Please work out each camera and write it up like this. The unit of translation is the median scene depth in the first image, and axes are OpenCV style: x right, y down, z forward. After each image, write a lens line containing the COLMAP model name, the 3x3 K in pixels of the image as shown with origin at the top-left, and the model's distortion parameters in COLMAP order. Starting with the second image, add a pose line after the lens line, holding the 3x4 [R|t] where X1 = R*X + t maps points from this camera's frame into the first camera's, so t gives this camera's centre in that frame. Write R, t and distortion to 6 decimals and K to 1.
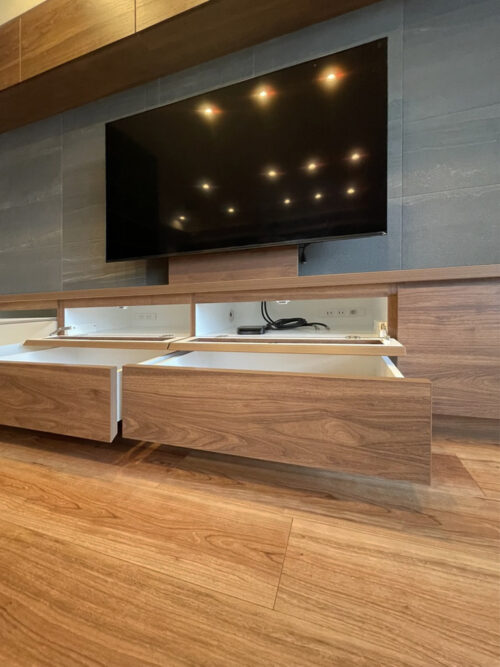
lens RADIAL K [[274.0, 0, 239.3], [0, 274.0, 308.7], [0, 0, 1]] dist [-0.001924, -0.000267]
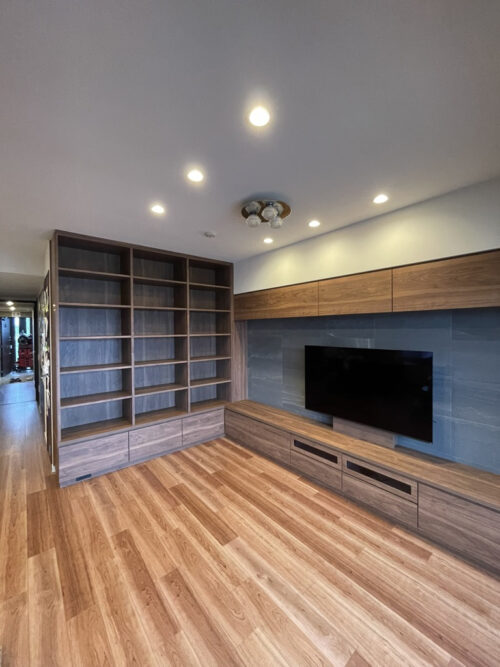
lens RADIAL K [[274.0, 0, 247.1], [0, 274.0, 328.2], [0, 0, 1]] dist [-0.001924, -0.000267]
pose [[0.843235, -0.012422, -0.537401, 0.666995], [0.015010, 0.999887, 0.000440, -1.795692], [0.537335, -0.008437, 0.843327, -2.402081]]
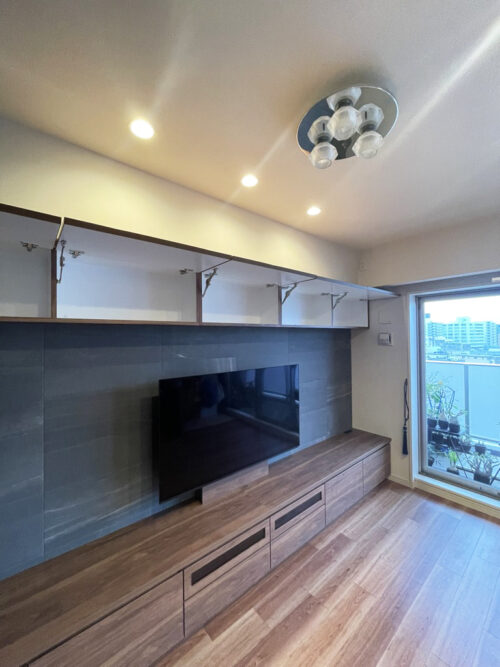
lens RADIAL K [[274.0, 0, 251.9], [0, 274.0, 328.6], [0, 0, 1]] dist [-0.001924, -0.000267]
pose [[0.516659, 0.009161, 0.856142, -2.761271], [0.001233, 0.999934, -0.011444, -1.920287], [-0.856190, 0.006968, 0.516614, 0.185606]]
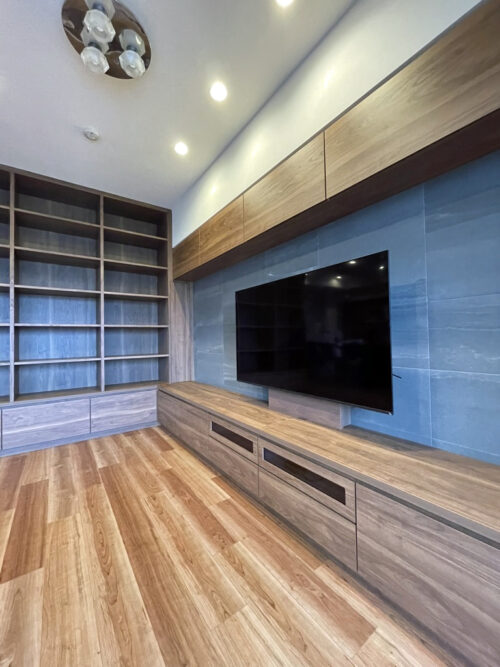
lens RADIAL K [[274.0, 0, 246.8], [0, 274.0, 327.9], [0, 0, 1]] dist [-0.001924, -0.000267]
pose [[0.801193, -0.039600, -0.597095, 1.095591], [0.024162, 0.999135, -0.033843, -0.907743], [0.597918, 0.012688, 0.801457, -0.498490]]
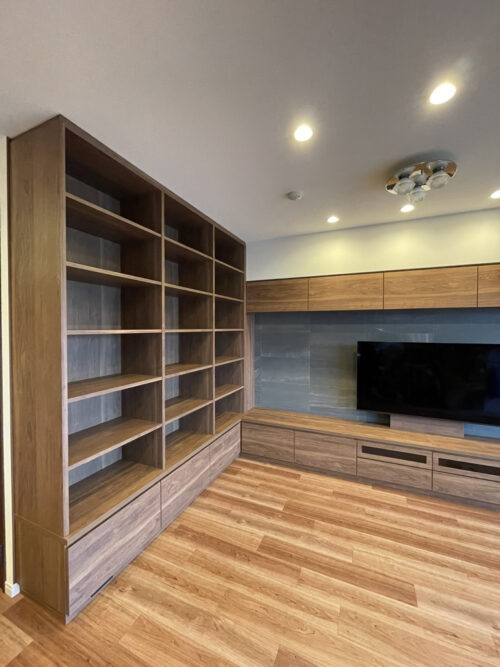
lens RADIAL K [[274.0, 0, 250.1], [0, 274.0, 329.7], [0, 0, 1]] dist [-0.001924, -0.000267]
pose [[0.994935, -0.001485, -0.100508, -2.334768], [0.002914, 0.999897, 0.014076, -1.734031], [0.100477, -0.014297, 0.994837, -2.382419]]
